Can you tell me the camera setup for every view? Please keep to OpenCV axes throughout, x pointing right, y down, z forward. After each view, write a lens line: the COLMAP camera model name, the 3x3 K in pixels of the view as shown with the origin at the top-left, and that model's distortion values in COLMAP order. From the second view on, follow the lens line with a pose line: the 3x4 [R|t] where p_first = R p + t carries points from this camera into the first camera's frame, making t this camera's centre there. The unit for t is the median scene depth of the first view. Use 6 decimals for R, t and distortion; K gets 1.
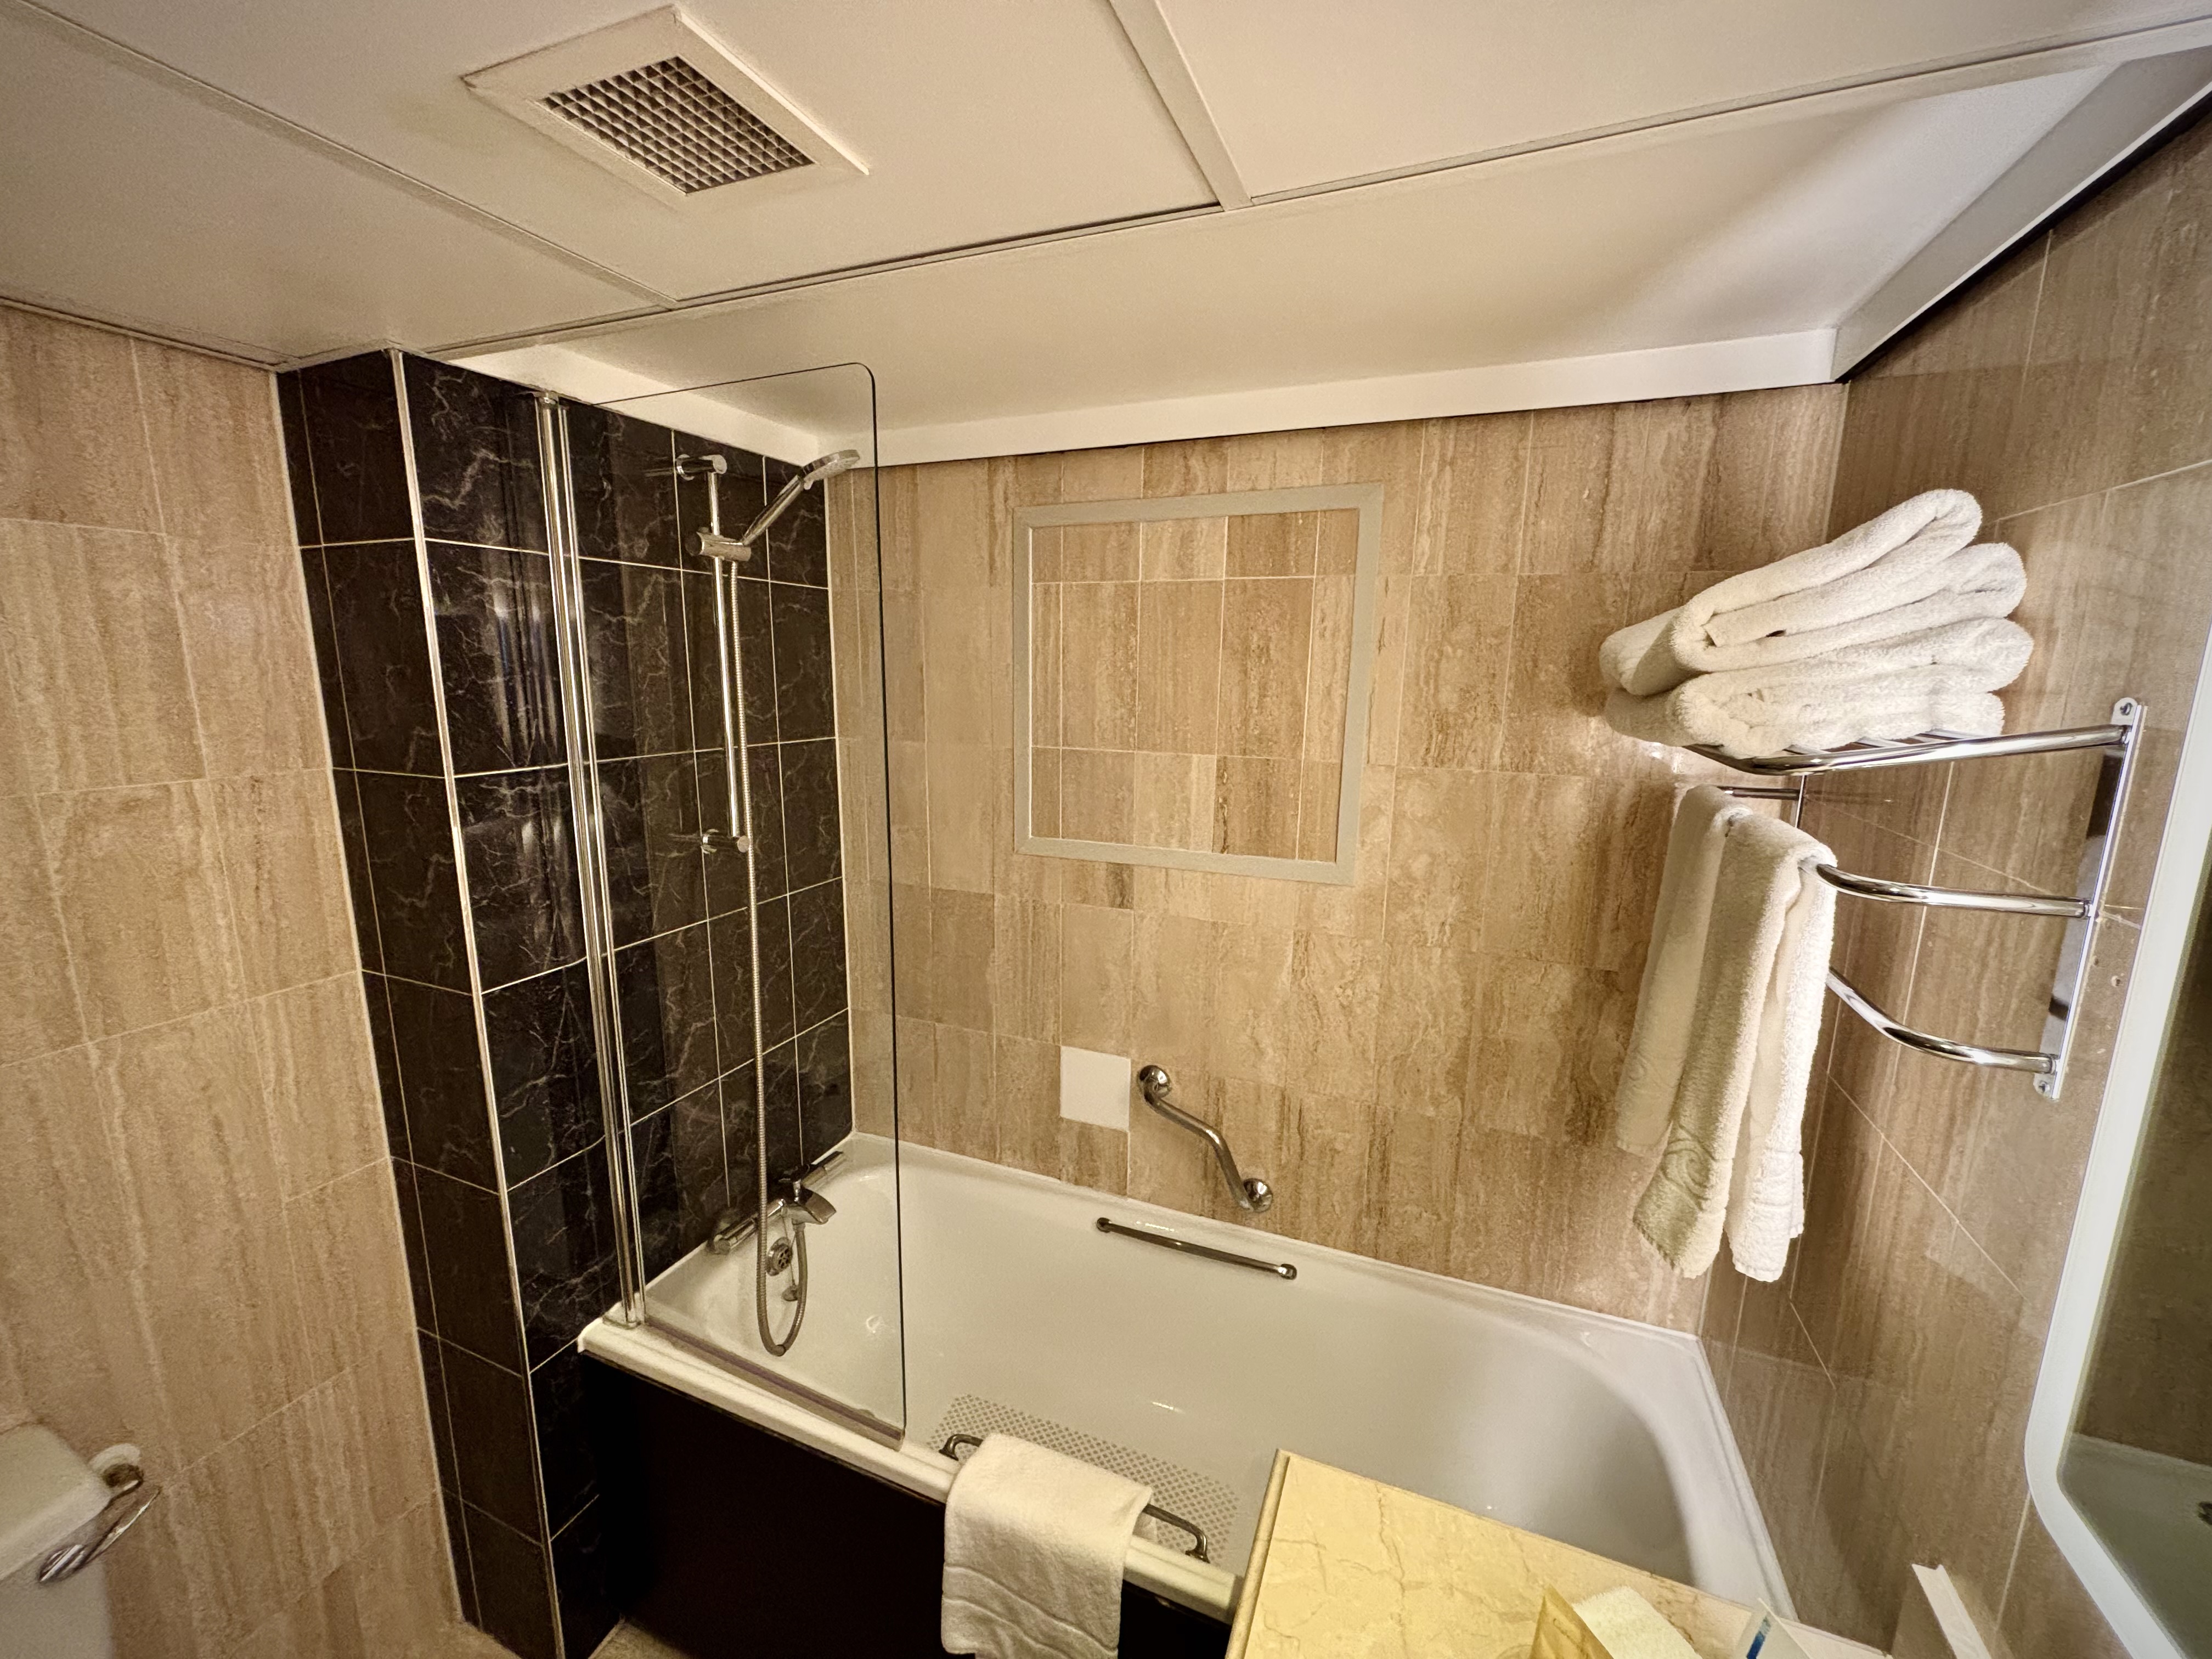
lens RADIAL K [[890.7, 0, 1105.4], [0, 890.7, 832.5], [0, 0, 1]] dist [0.000548, -0.000048]
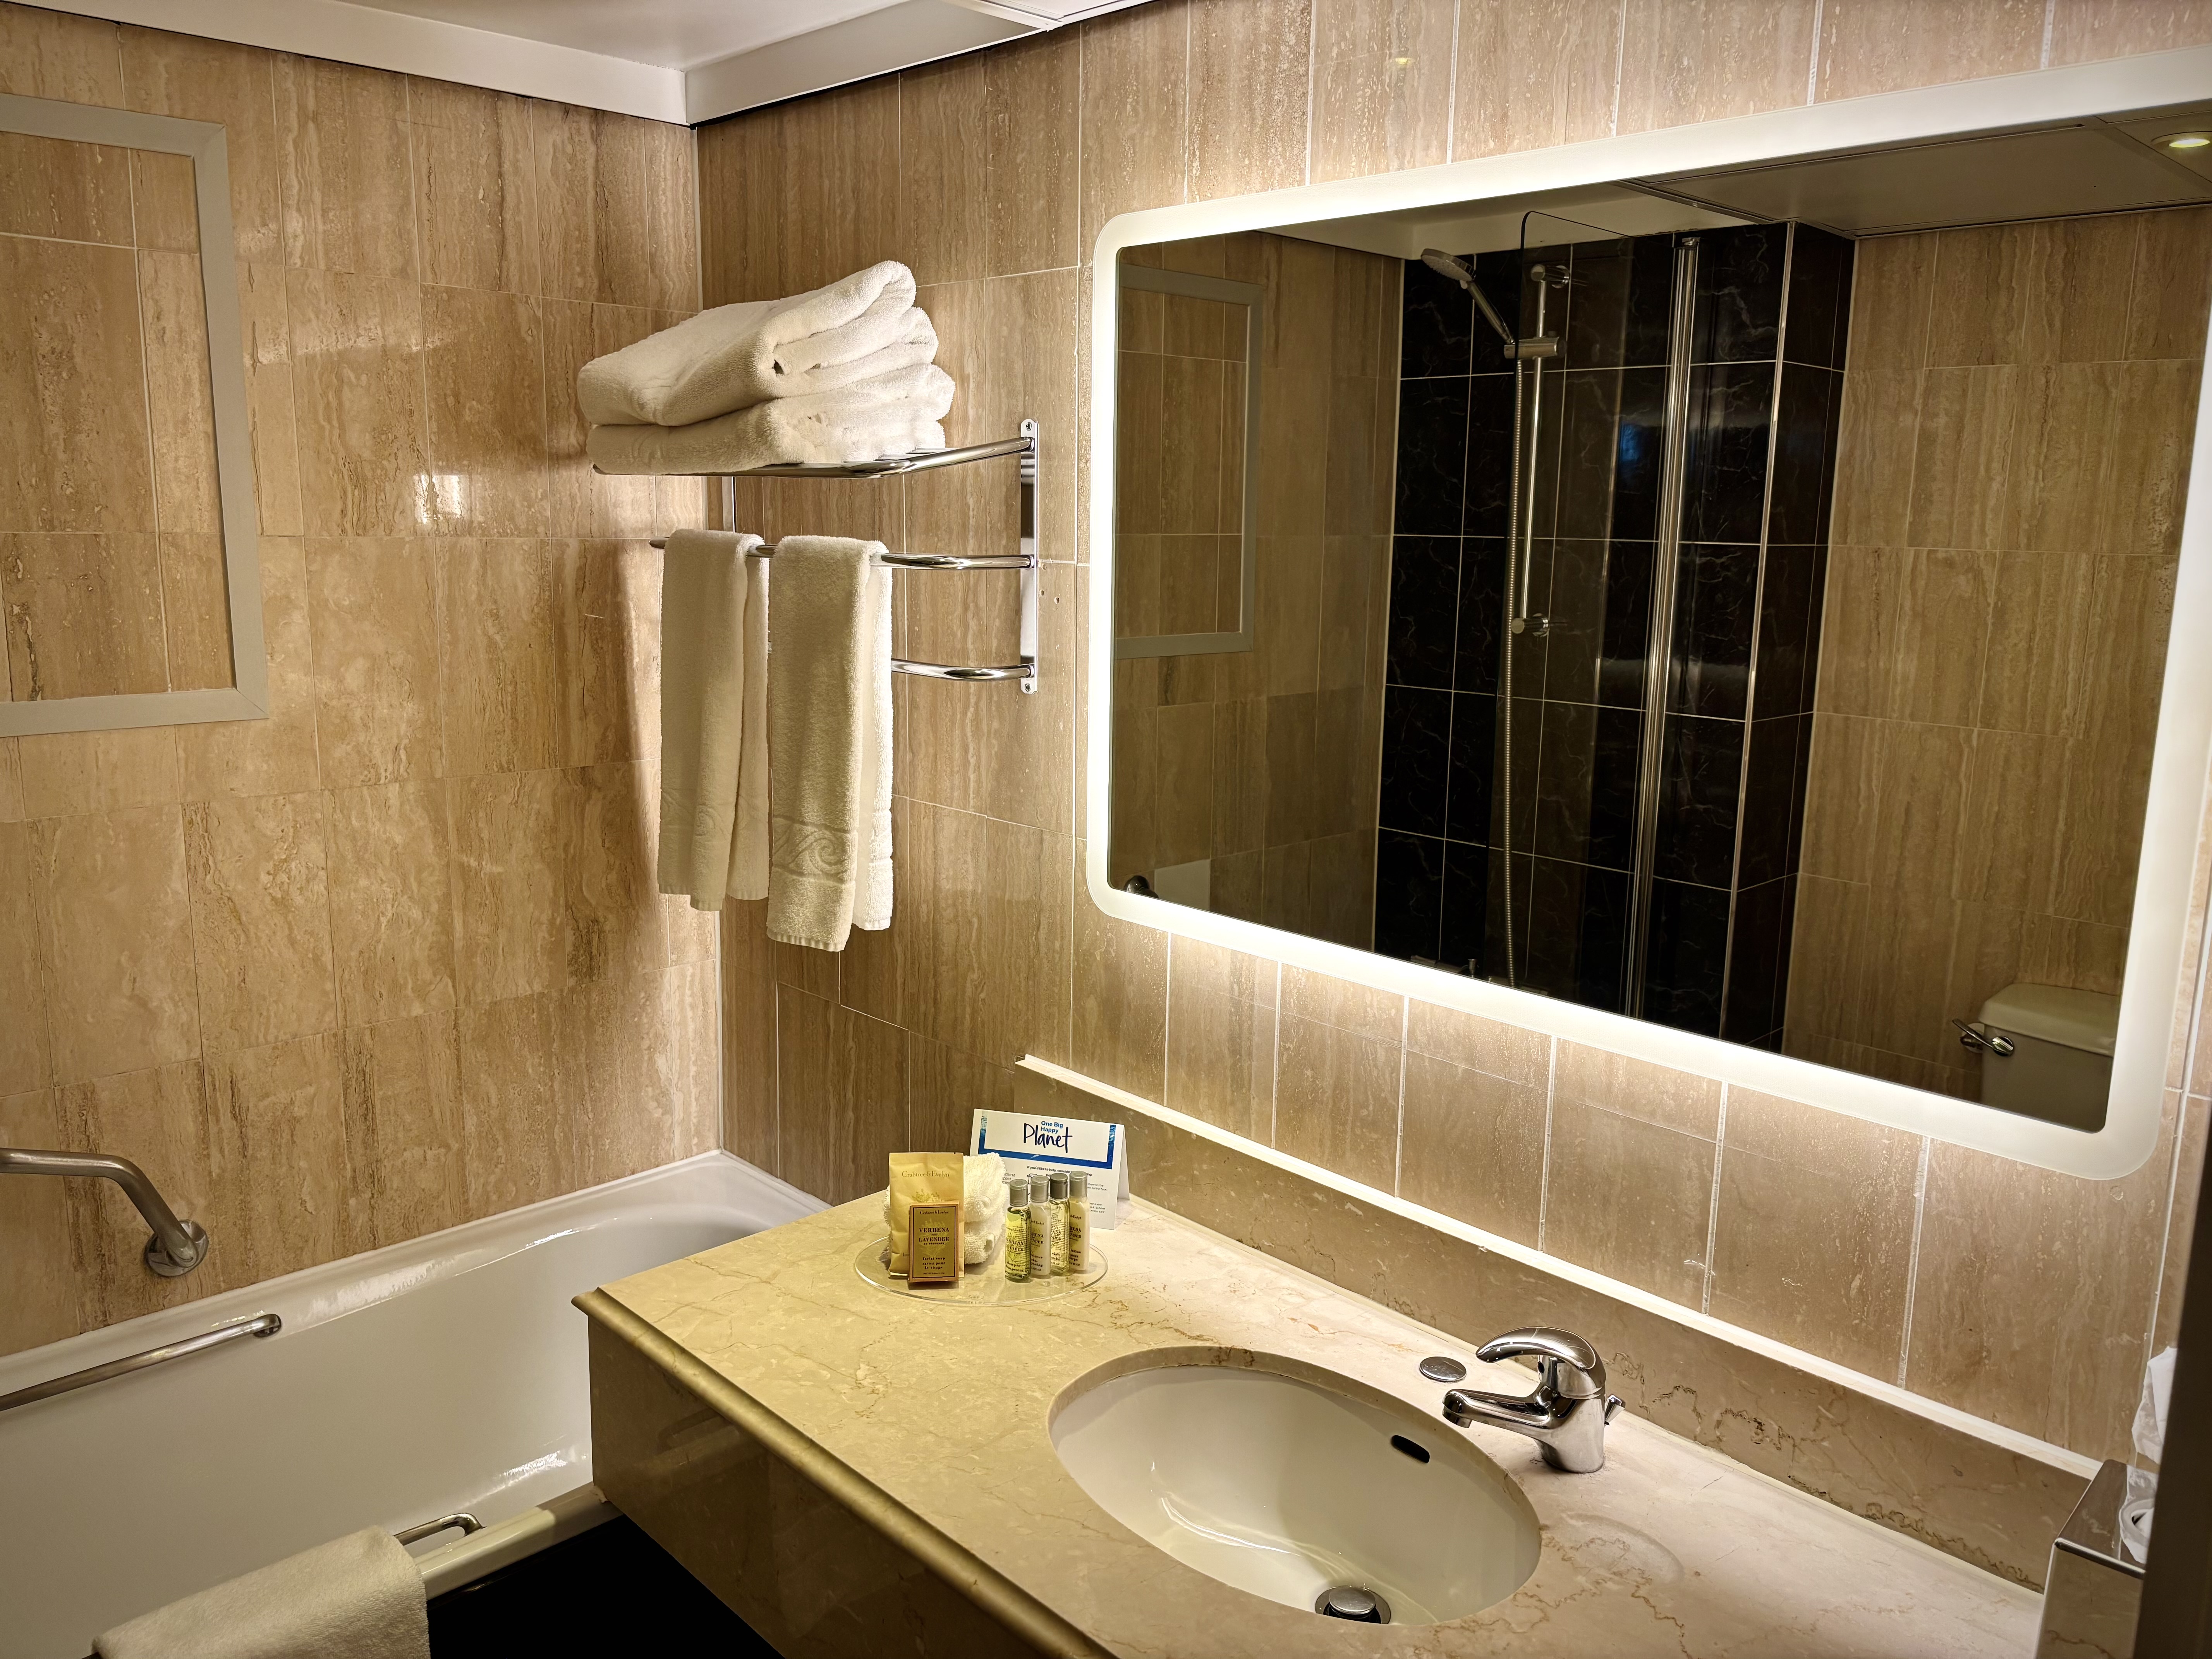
lens RADIAL K [[1680.9, 0, 1104.3], [0, 1680.9, 822.7], [0, 0, 1]] dist [0.016501, -0.001722]
pose [[0.406249, -0.175674, 0.896717, -0.687517], [0.158343, 0.980033, 0.120261, 0.091677], [-0.899939, 0.093133, 0.425954, -0.133146]]
